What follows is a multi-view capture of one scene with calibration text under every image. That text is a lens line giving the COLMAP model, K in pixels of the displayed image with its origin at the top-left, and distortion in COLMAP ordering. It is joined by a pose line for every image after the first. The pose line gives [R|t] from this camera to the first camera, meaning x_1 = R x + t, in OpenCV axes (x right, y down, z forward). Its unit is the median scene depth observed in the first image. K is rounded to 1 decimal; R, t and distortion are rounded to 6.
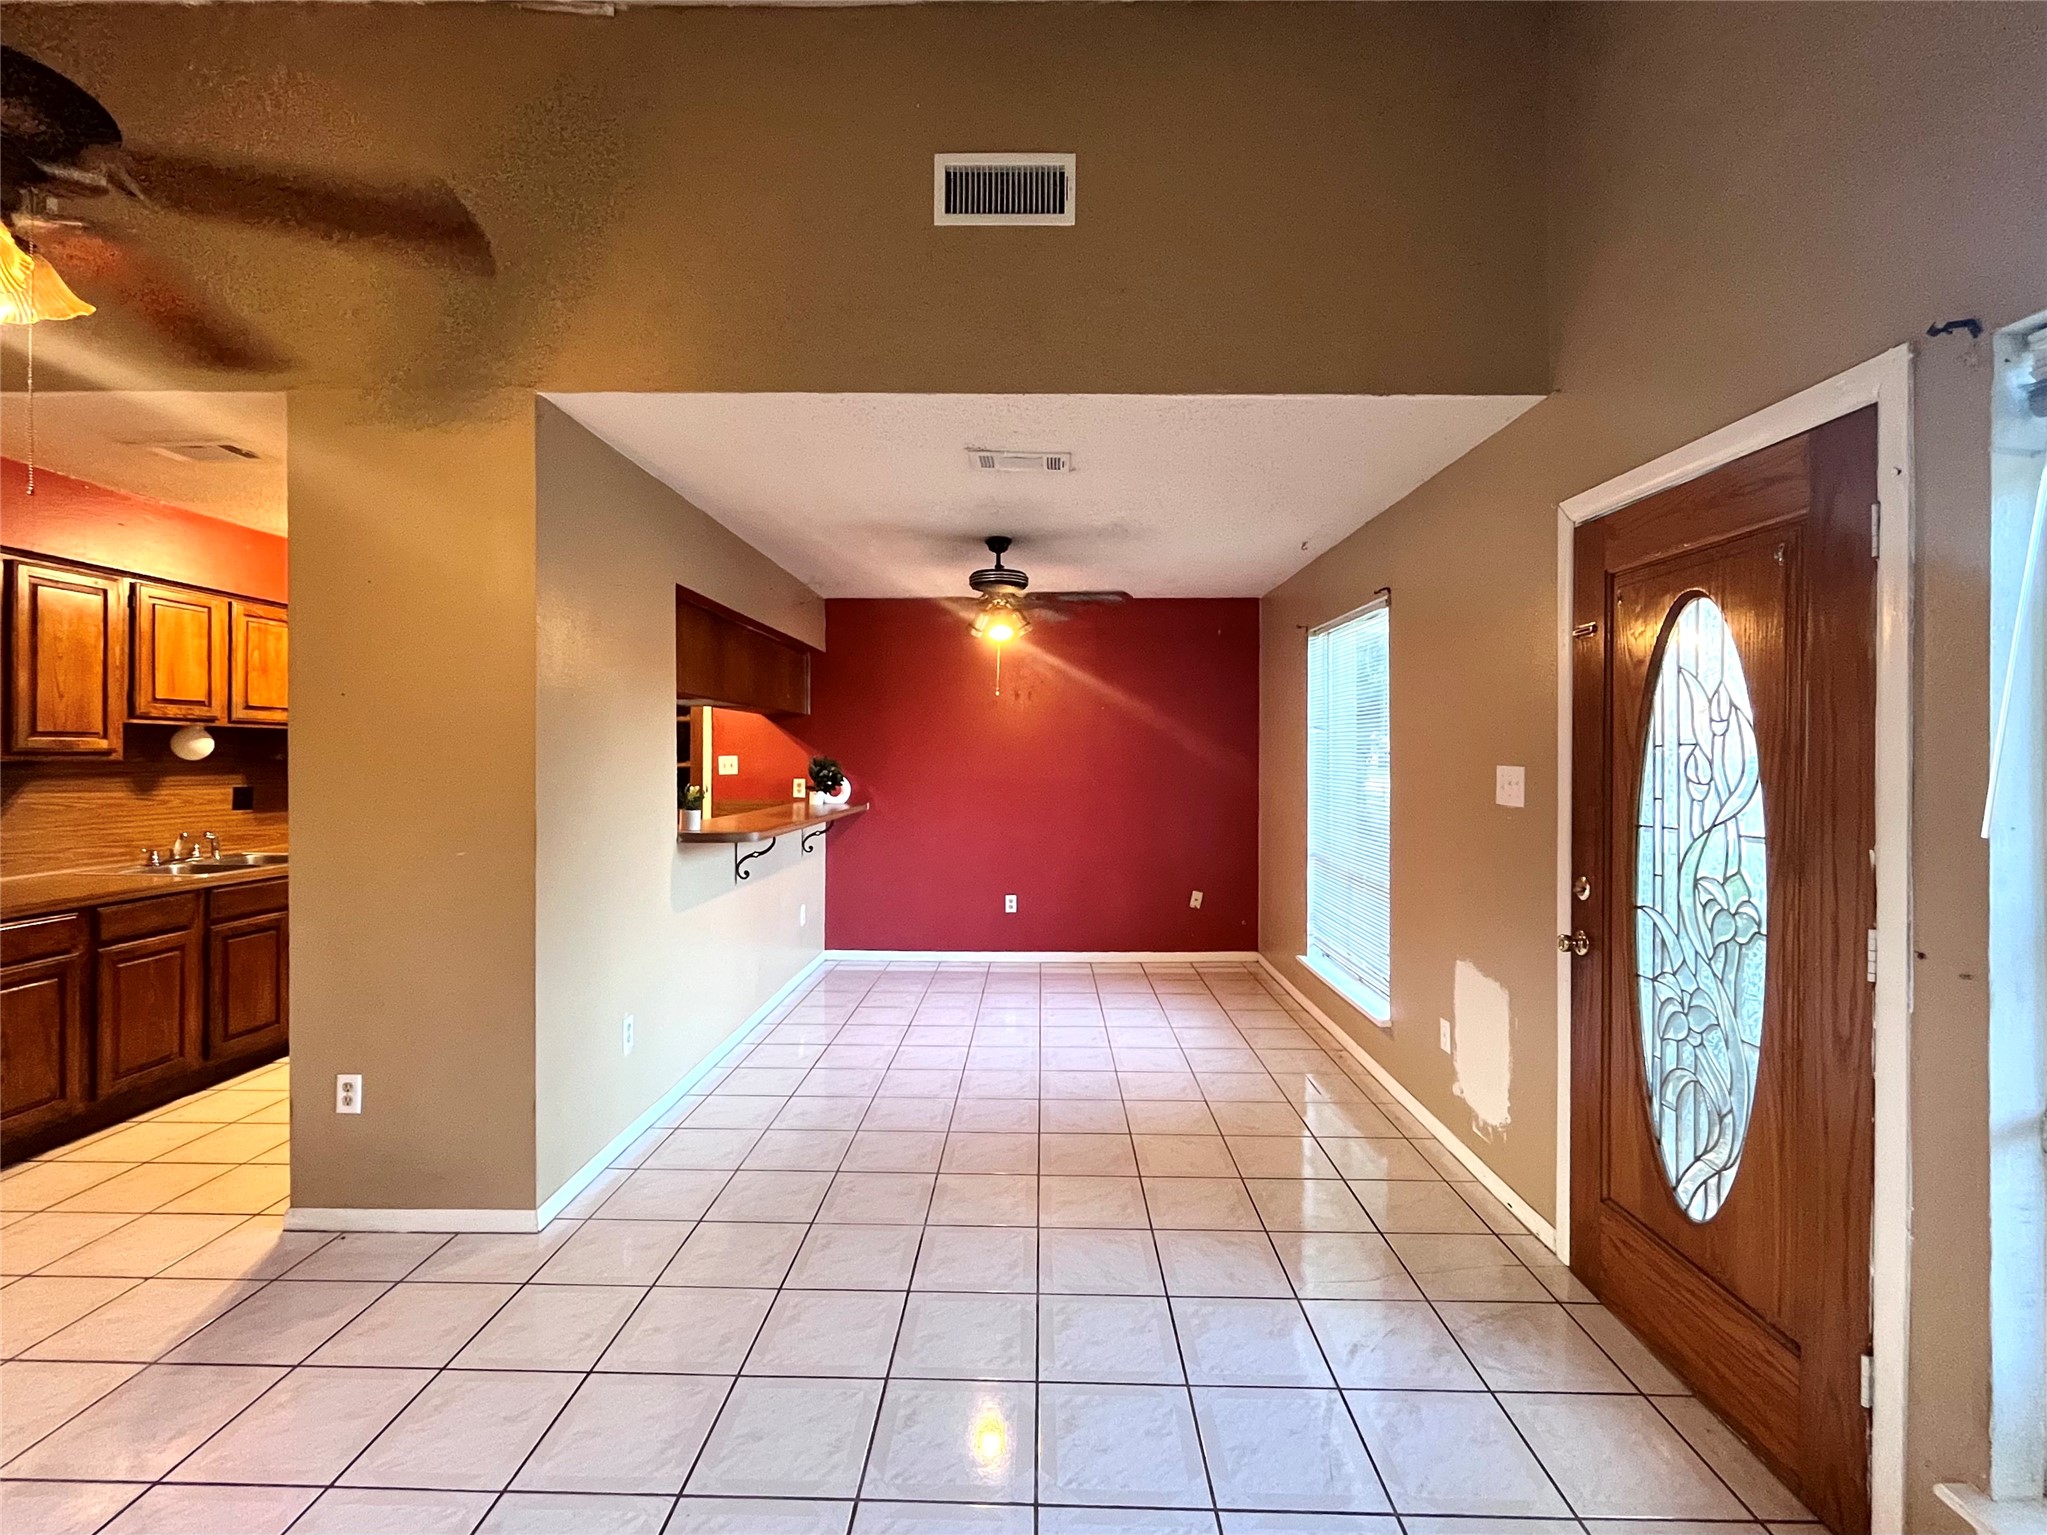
lens RADIAL K [[933.7, 0, 1020.7], [0, 933.7, 754.6], [0, 0, 1]] dist [0.000188, 0.000208]
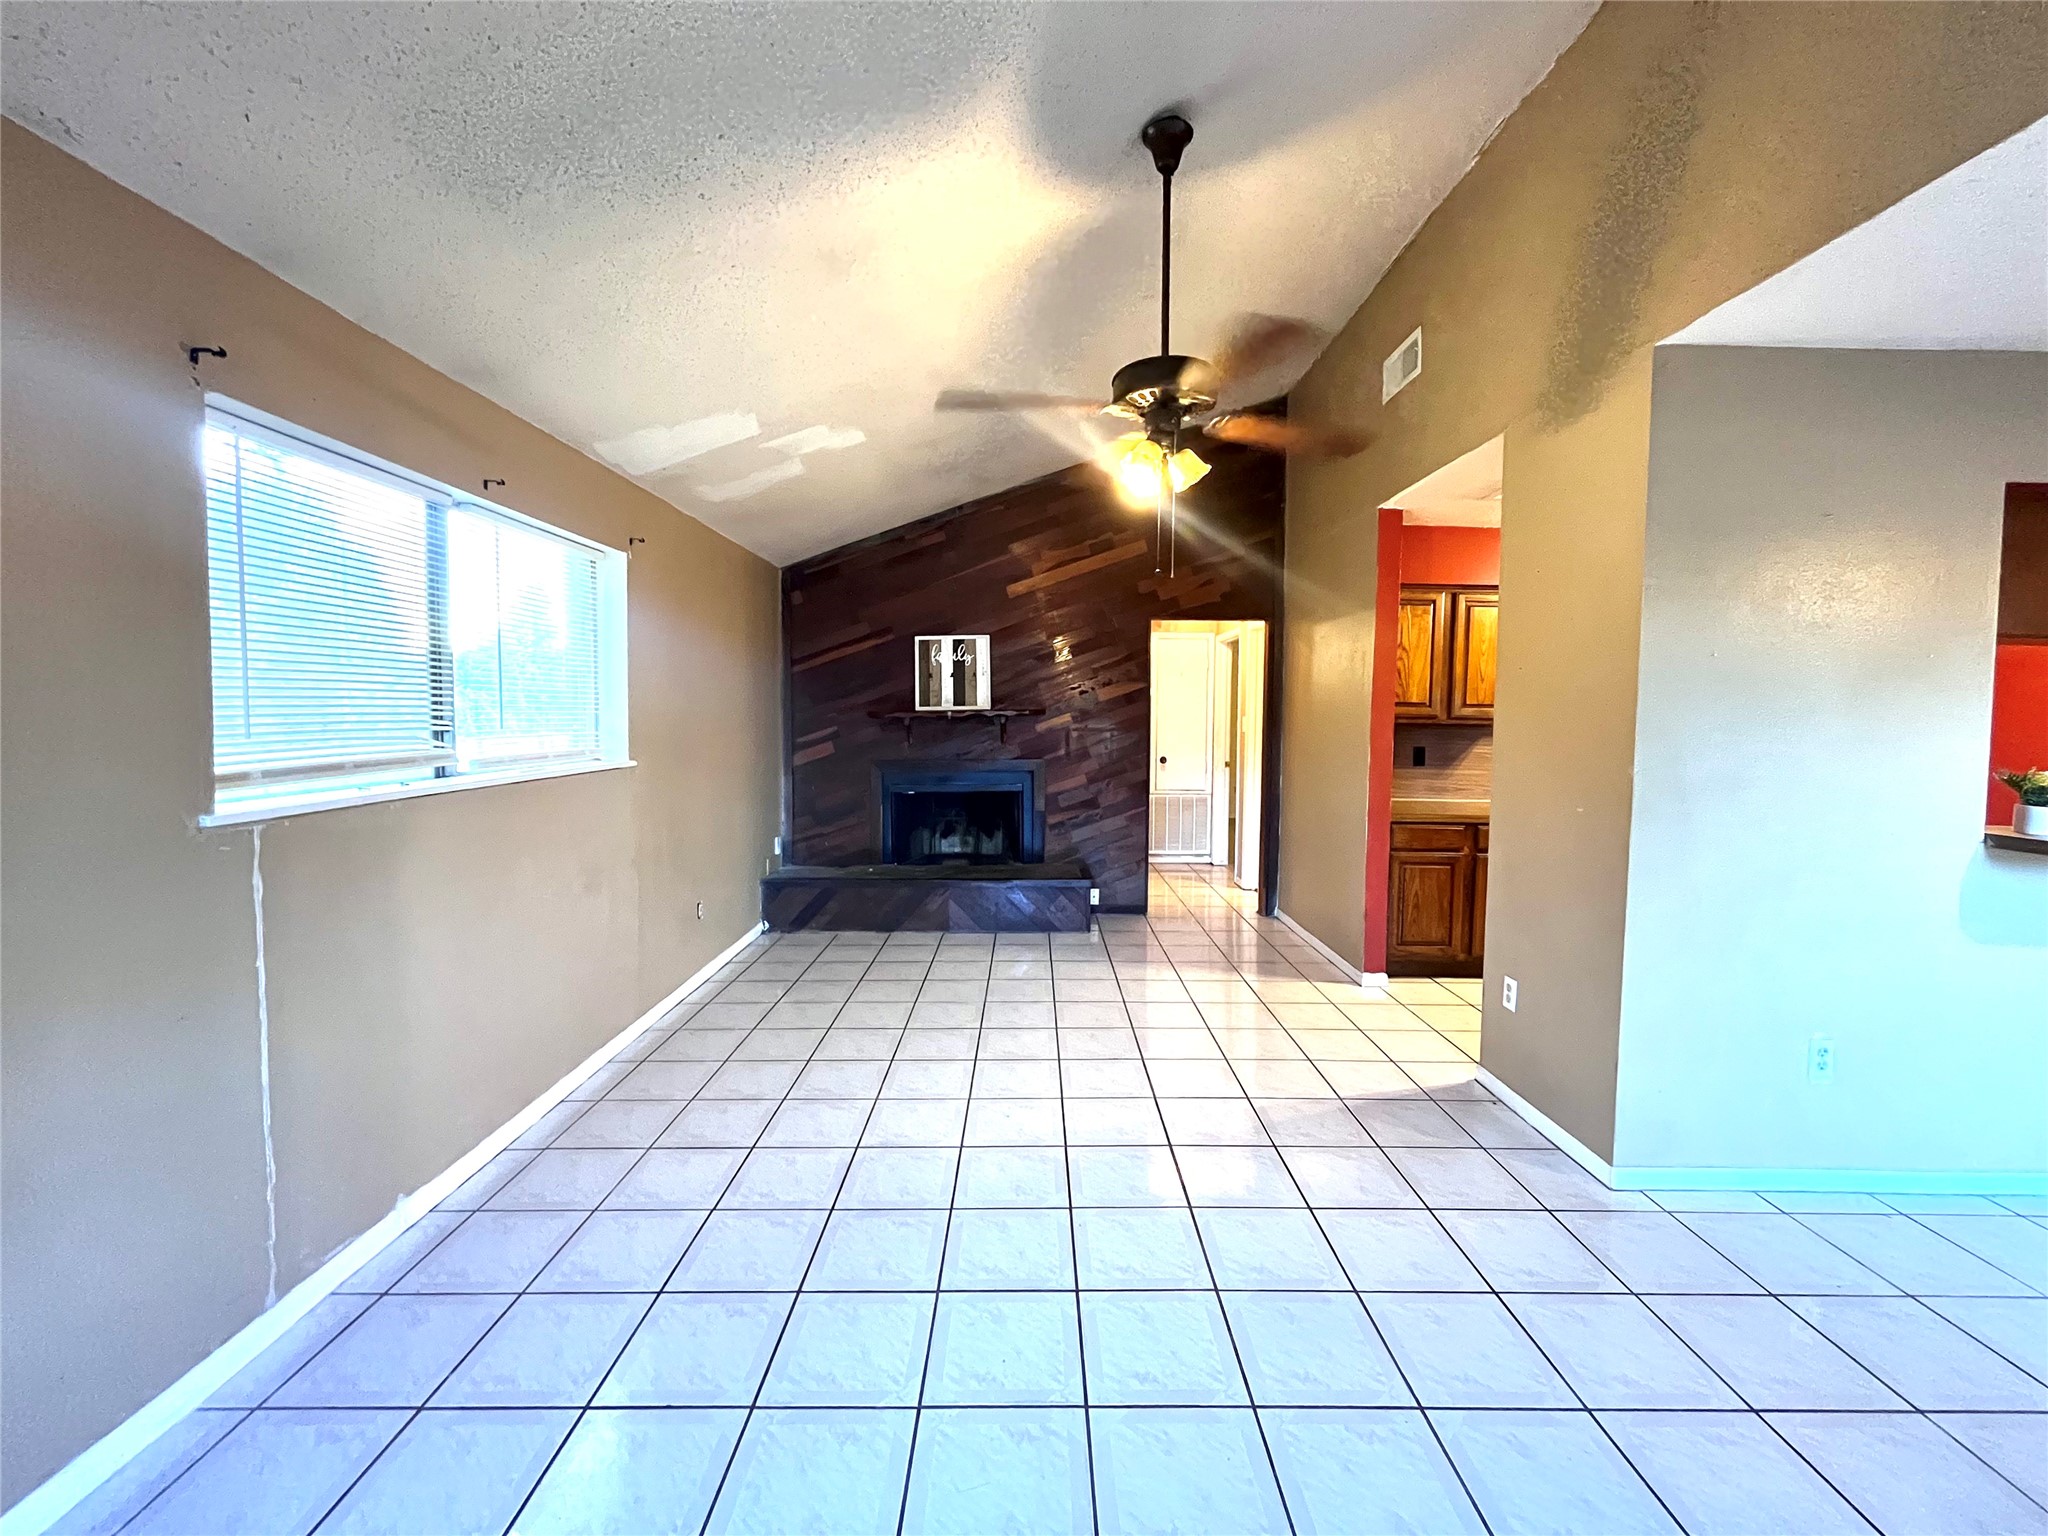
lens RADIAL K [[831.3, 0, 1032.9], [0, 831.3, 760.2], [0, 0, 1]] dist [-0.002916, -0.000569]
pose [[0.022975, 0.052146, -0.998375, 0.253578], [-0.015251, 0.998541, 0.051803, 0.005967], [0.999620, 0.014036, 0.023737, 0.249159]]
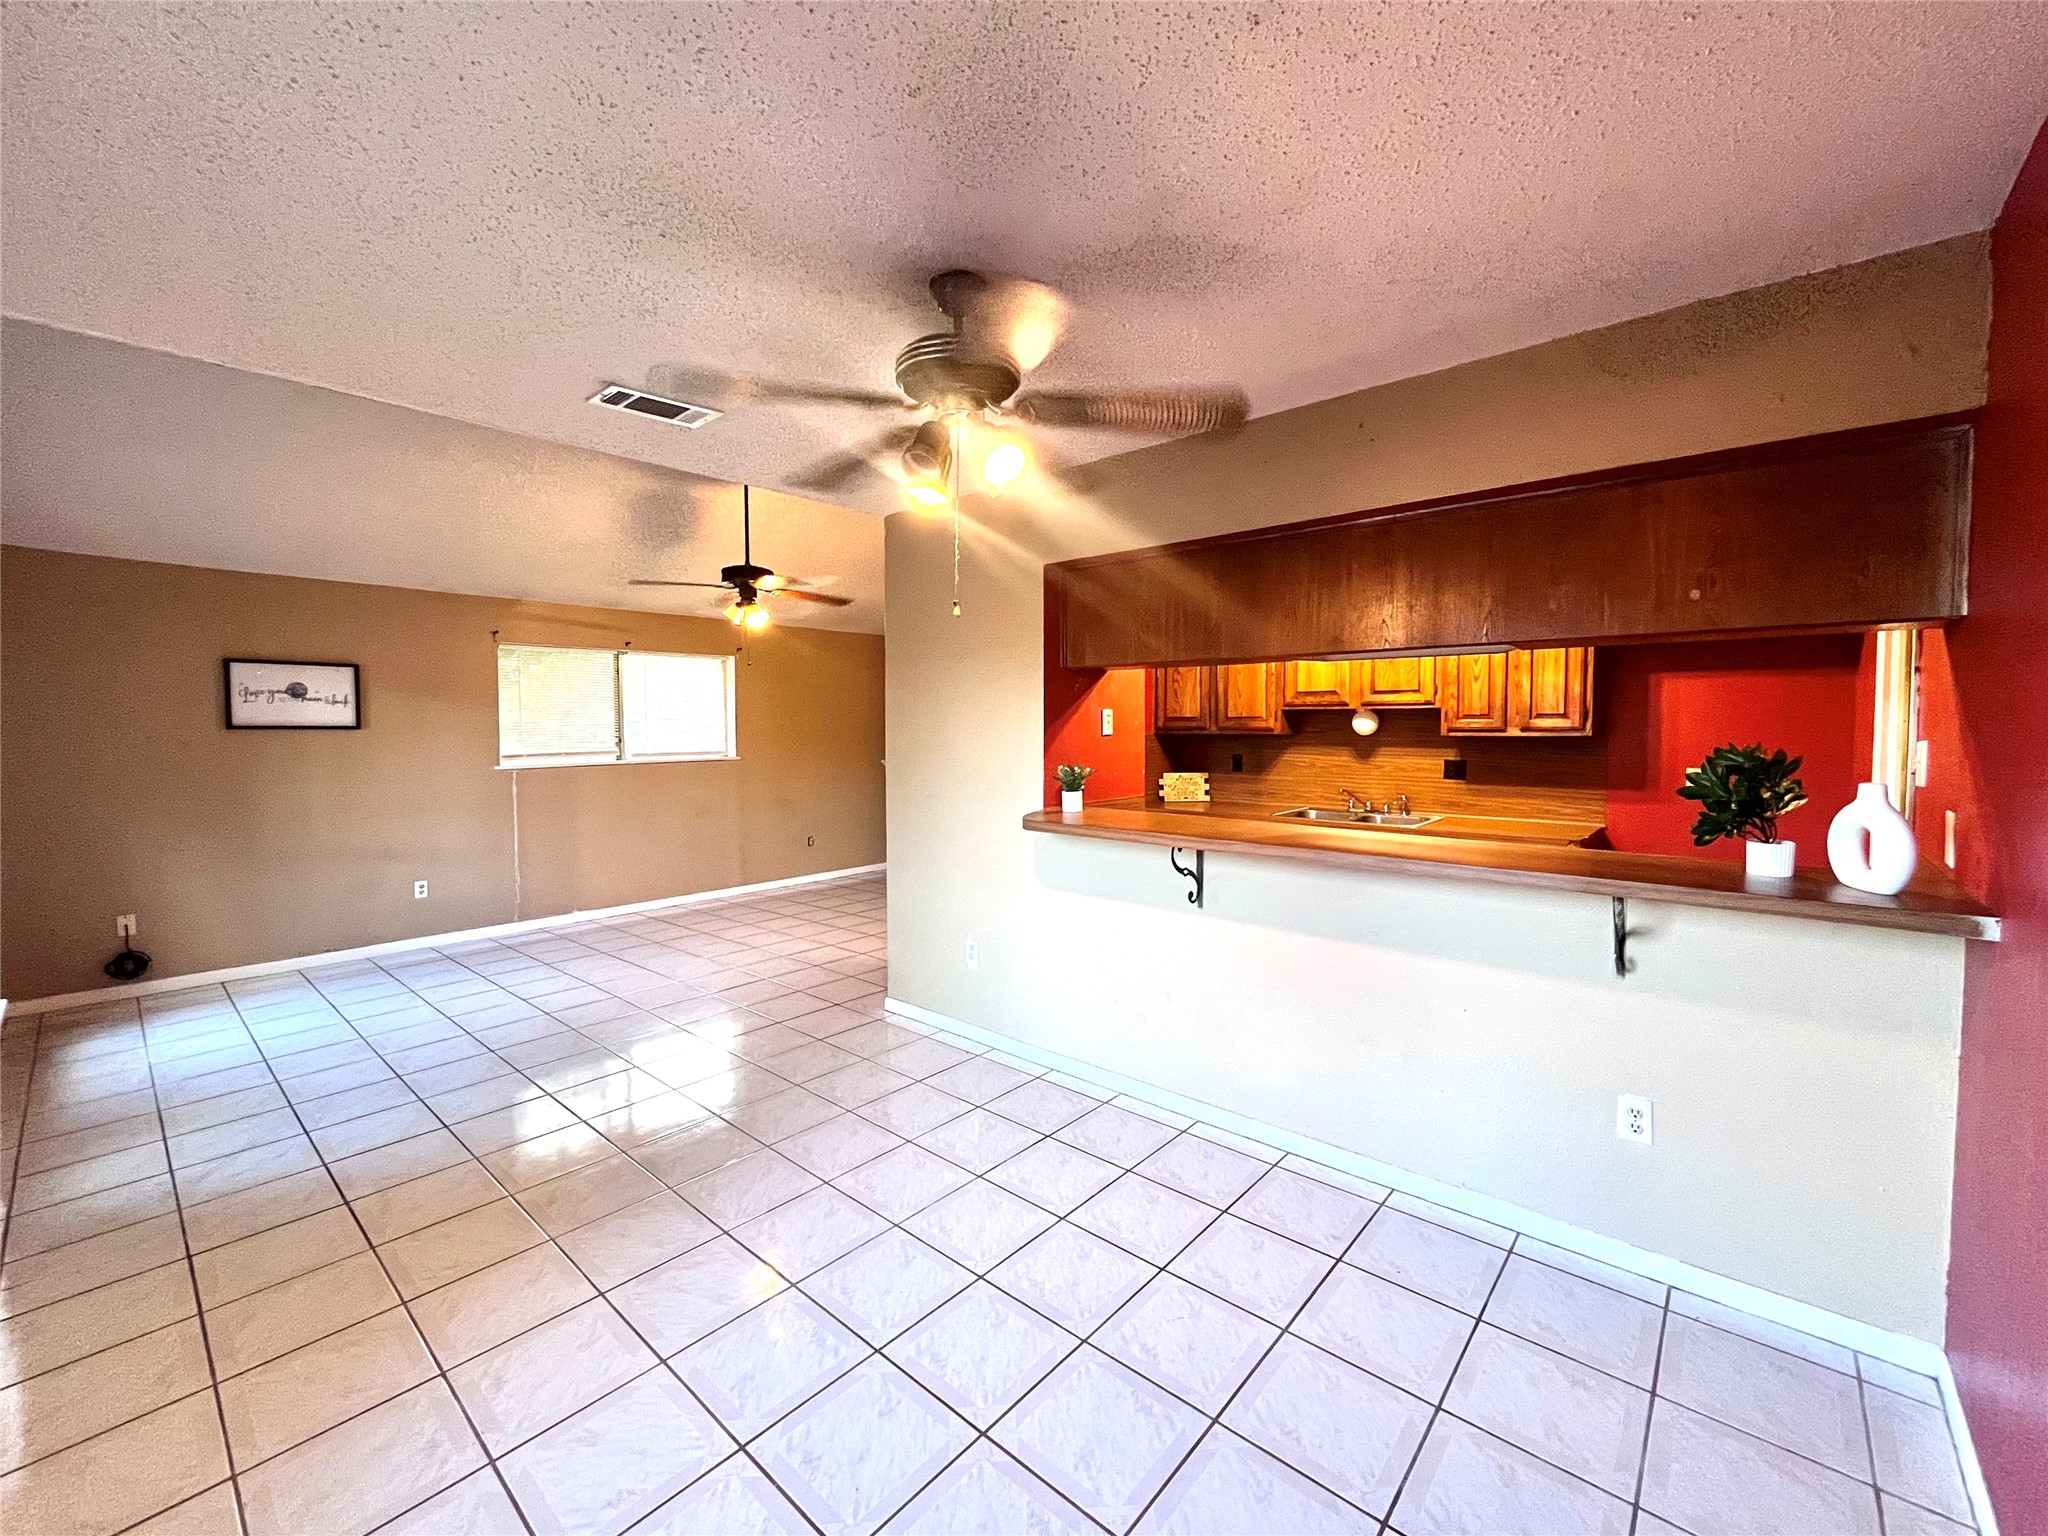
lens RADIAL K [[831.3, 0, 1032.9], [0, 831.3, 760.2], [0, 0, 1]] dist [-0.002916, -0.000569]
pose [[-0.639860, 0.029717, -0.767917, 0.342085], [-0.000108, 0.999249, 0.038759, -0.004898], [0.768492, 0.024883, -0.639376, 1.583187]]
